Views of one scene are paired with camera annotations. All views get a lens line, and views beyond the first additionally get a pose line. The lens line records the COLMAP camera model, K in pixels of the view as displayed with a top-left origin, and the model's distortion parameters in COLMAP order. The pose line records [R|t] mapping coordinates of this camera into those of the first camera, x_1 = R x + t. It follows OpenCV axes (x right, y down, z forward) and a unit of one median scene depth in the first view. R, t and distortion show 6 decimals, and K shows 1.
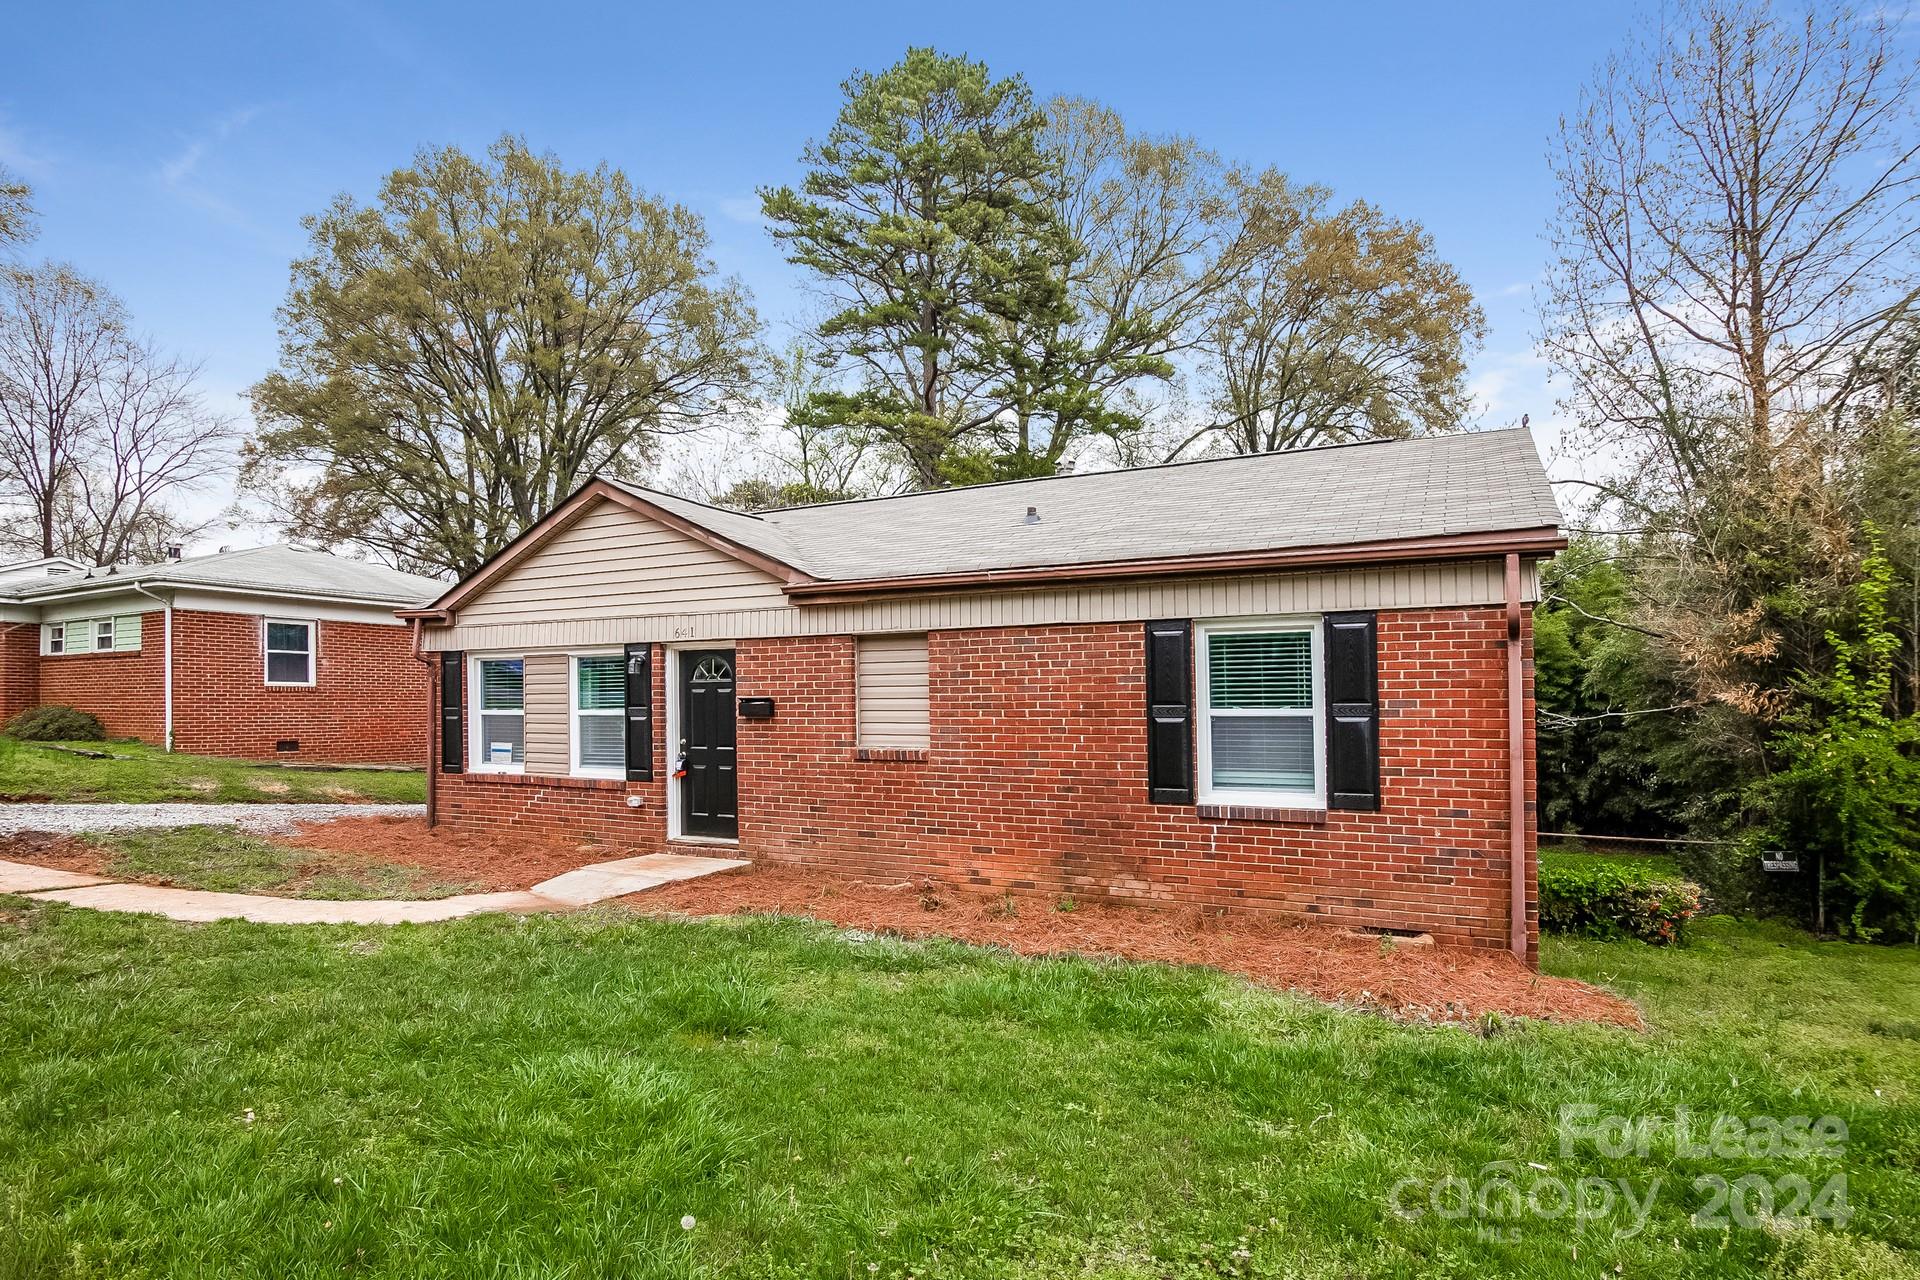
lens RADIAL K [[990.5, 0, 959.6], [0, 990.5, 622.9], [0, 0, 1]] dist [-0.040156, -0.000619]
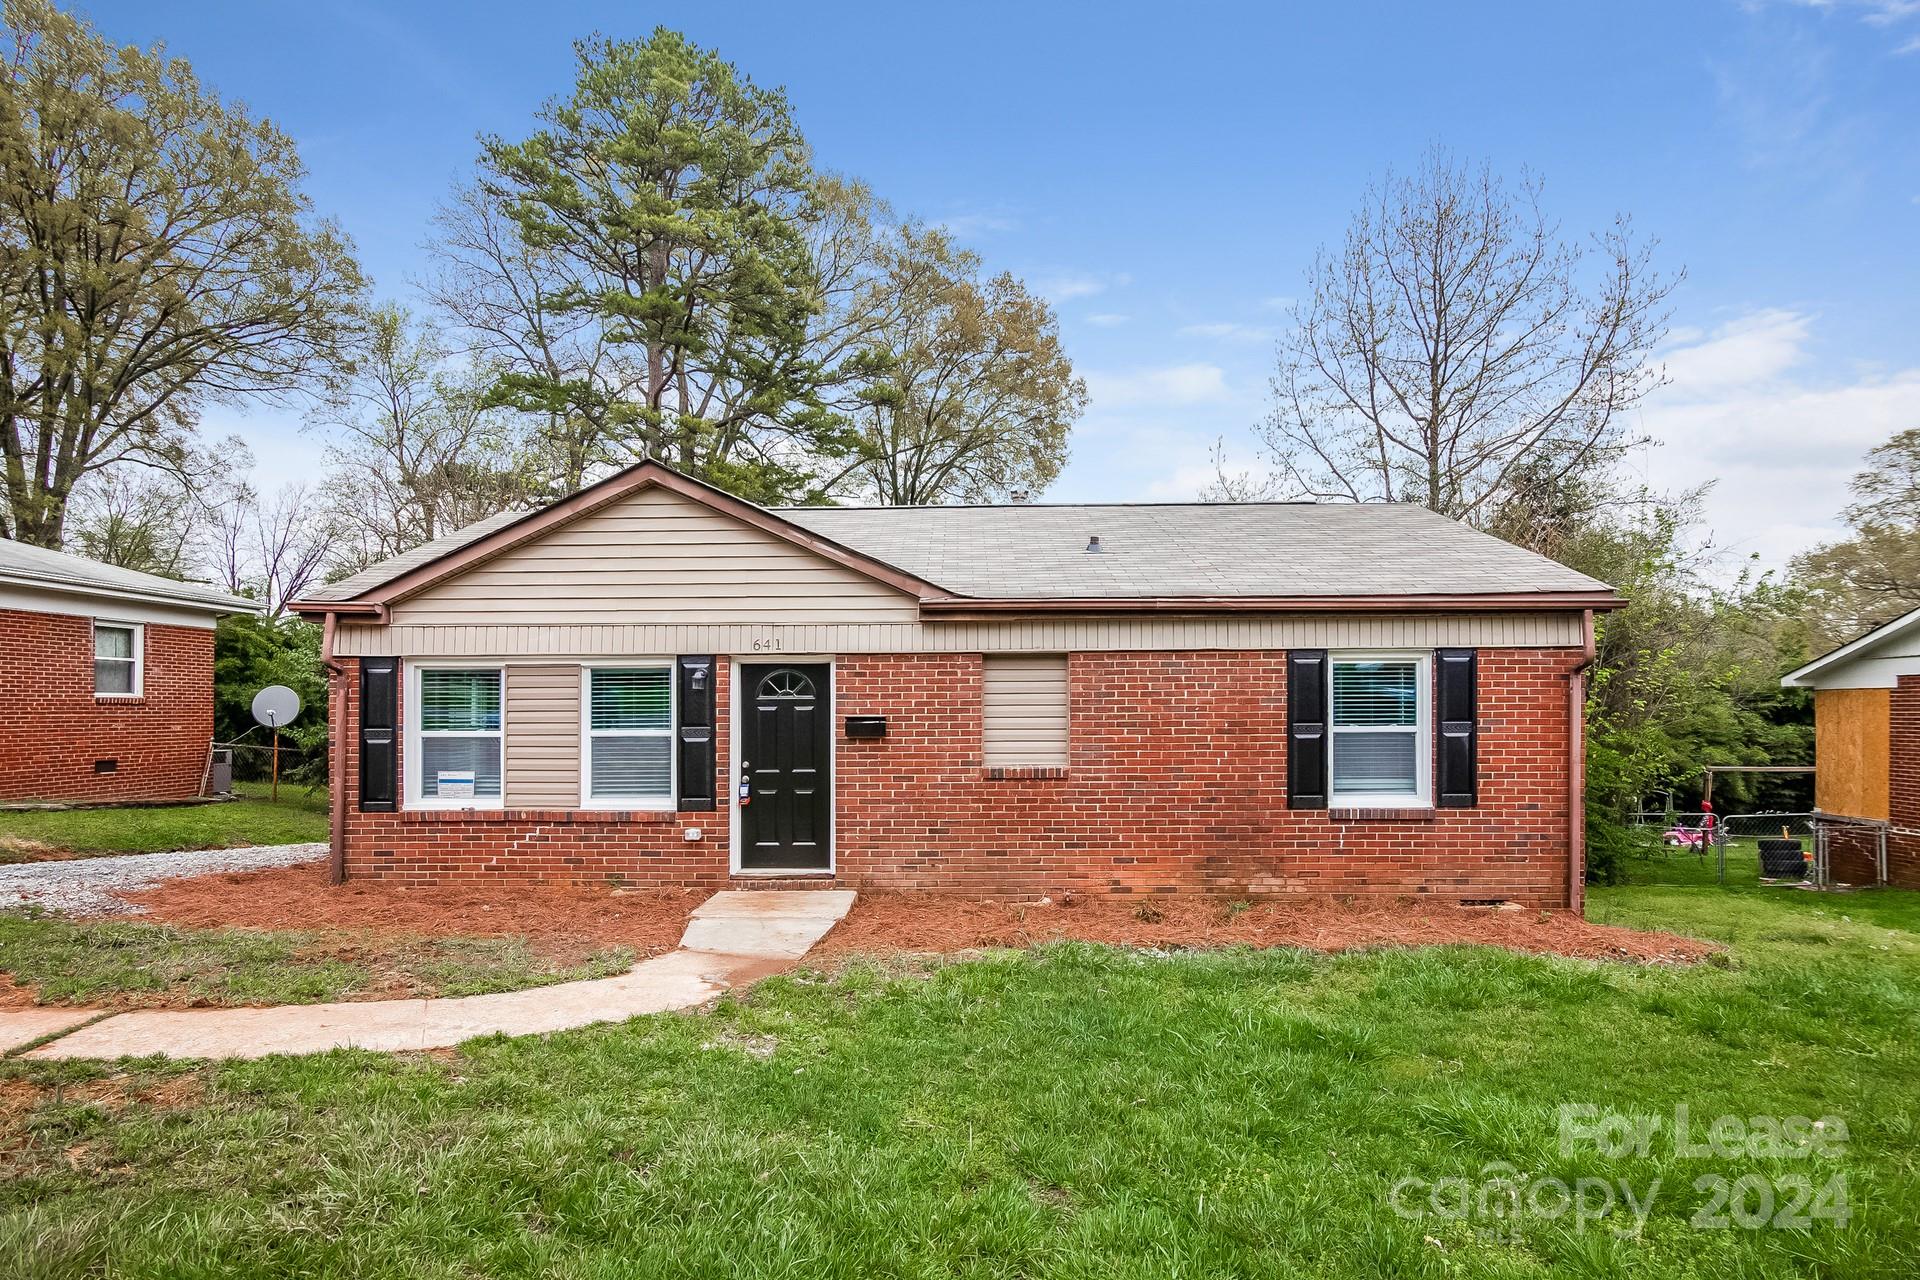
lens RADIAL K [[938.0, 0, 960.0], [0, 938.0, 640.0], [0, 0, 1]] dist [-0.019254, 0.000238]
pose [[0.901583, 0.030742, 0.431512, -0.577337], [-0.033804, 0.999428, -0.000572, 0.000236], [-0.431283, -0.014072, 0.902107, 0.174917]]
